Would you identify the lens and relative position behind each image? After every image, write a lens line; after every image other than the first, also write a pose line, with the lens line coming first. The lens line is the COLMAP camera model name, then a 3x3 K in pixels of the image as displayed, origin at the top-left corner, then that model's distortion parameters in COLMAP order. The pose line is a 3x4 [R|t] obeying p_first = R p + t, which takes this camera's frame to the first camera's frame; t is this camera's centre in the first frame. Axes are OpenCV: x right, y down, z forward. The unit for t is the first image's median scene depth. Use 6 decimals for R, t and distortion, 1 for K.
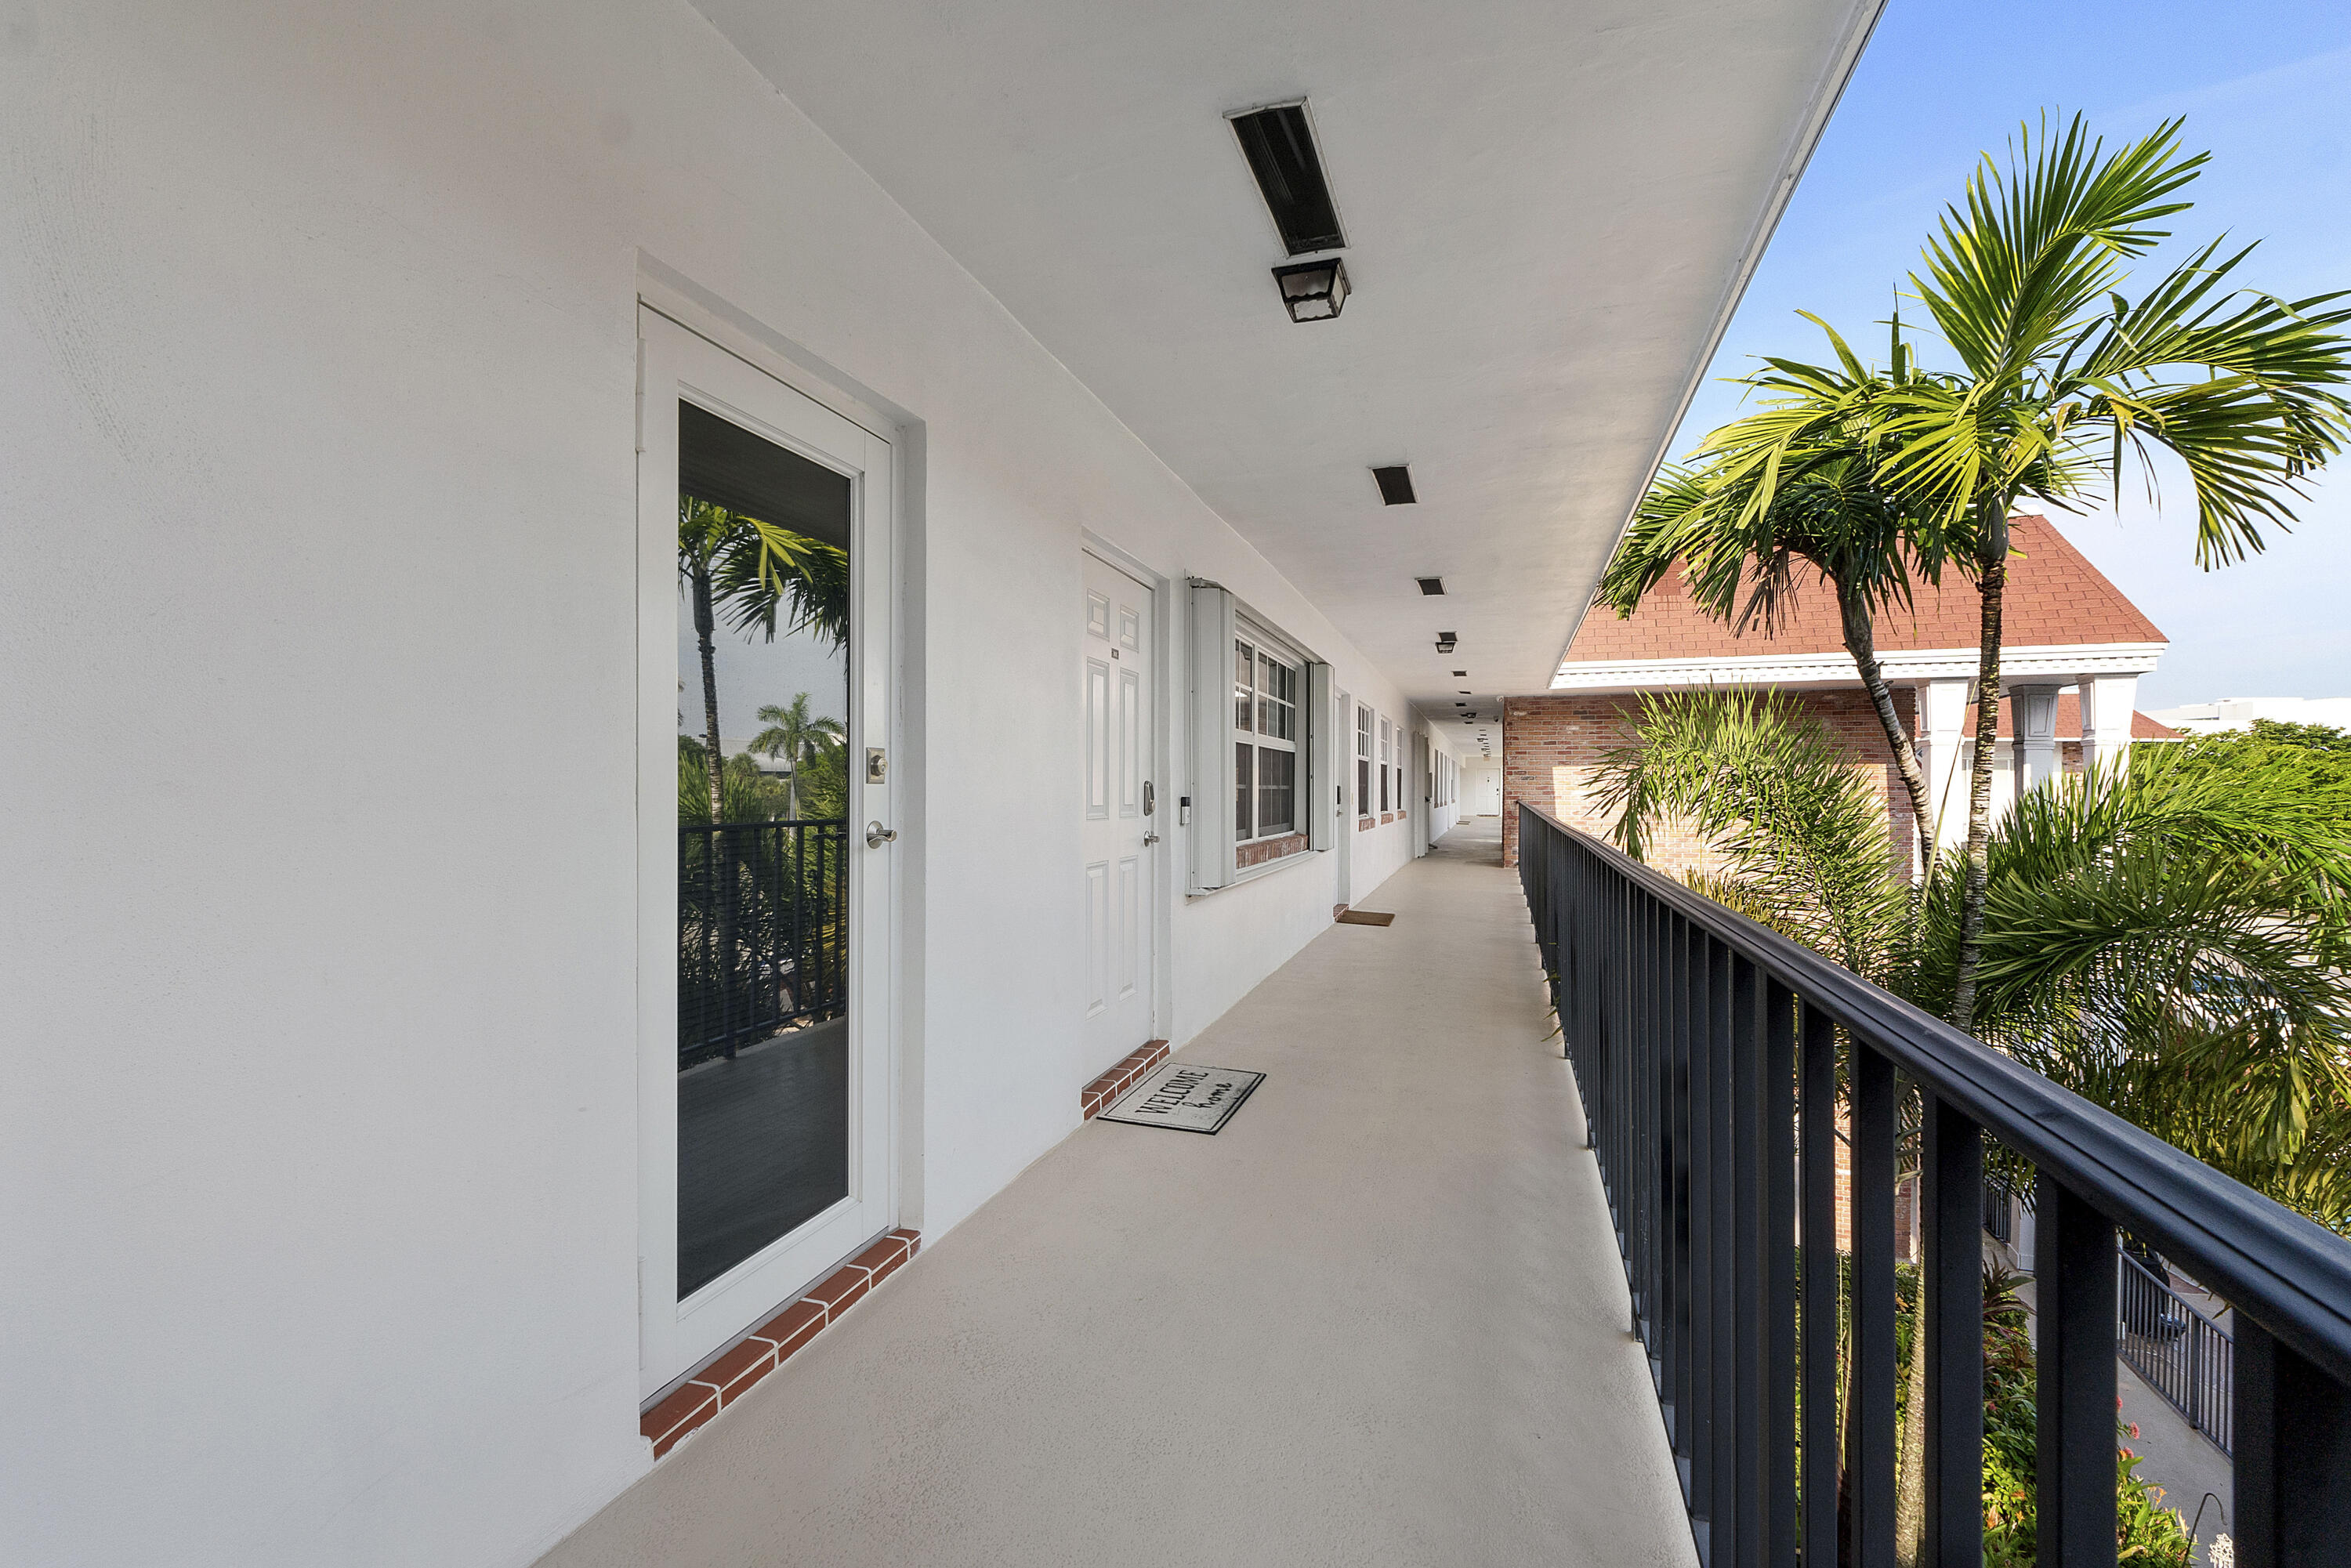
lens RADIAL K [[992.9, 0, 1167.9], [0, 992.9, 793.2], [0, 0, 1]] dist [-0.007459, 0.000054]
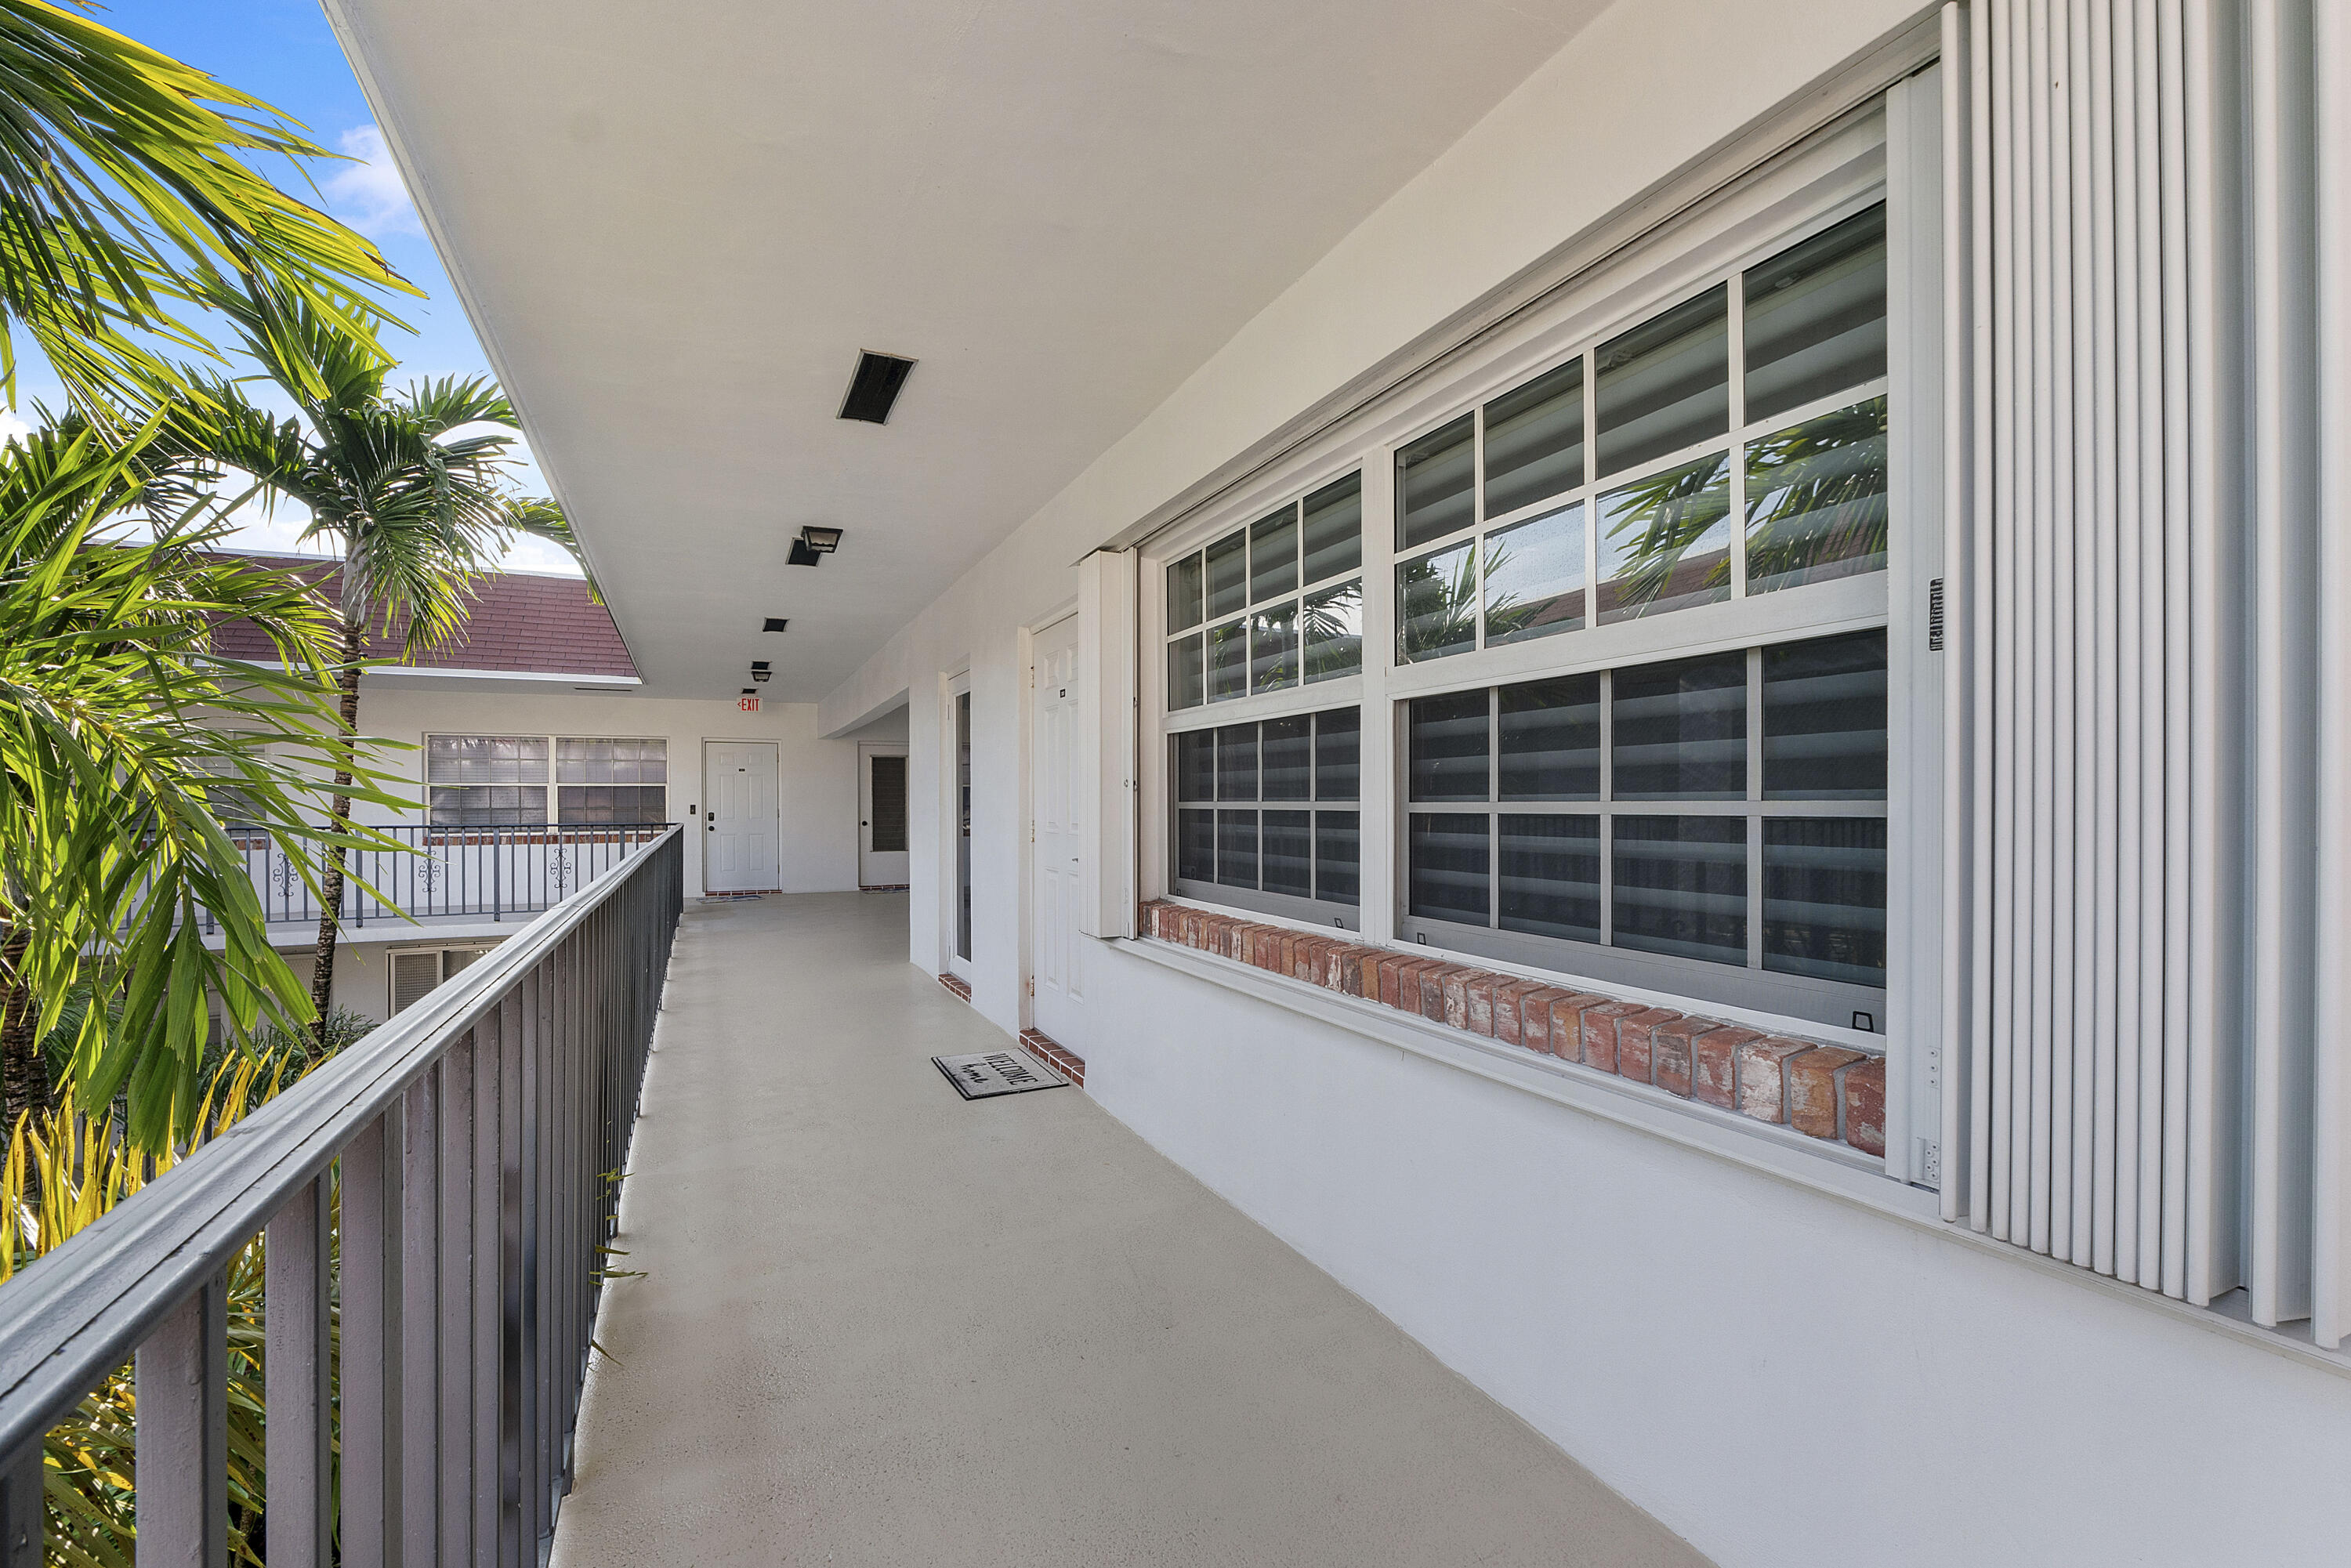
lens RADIAL K [[992.9, 0, 1167.9], [0, 992.9, 793.2], [0, 0, 1]] dist [-0.007459, 0.000054]
pose [[-0.722660, -0.003329, -0.691196, 0.685498], [-0.002527, 0.999994, -0.002174, -0.017653], [0.691199, 0.000176, -0.722664, 2.001841]]
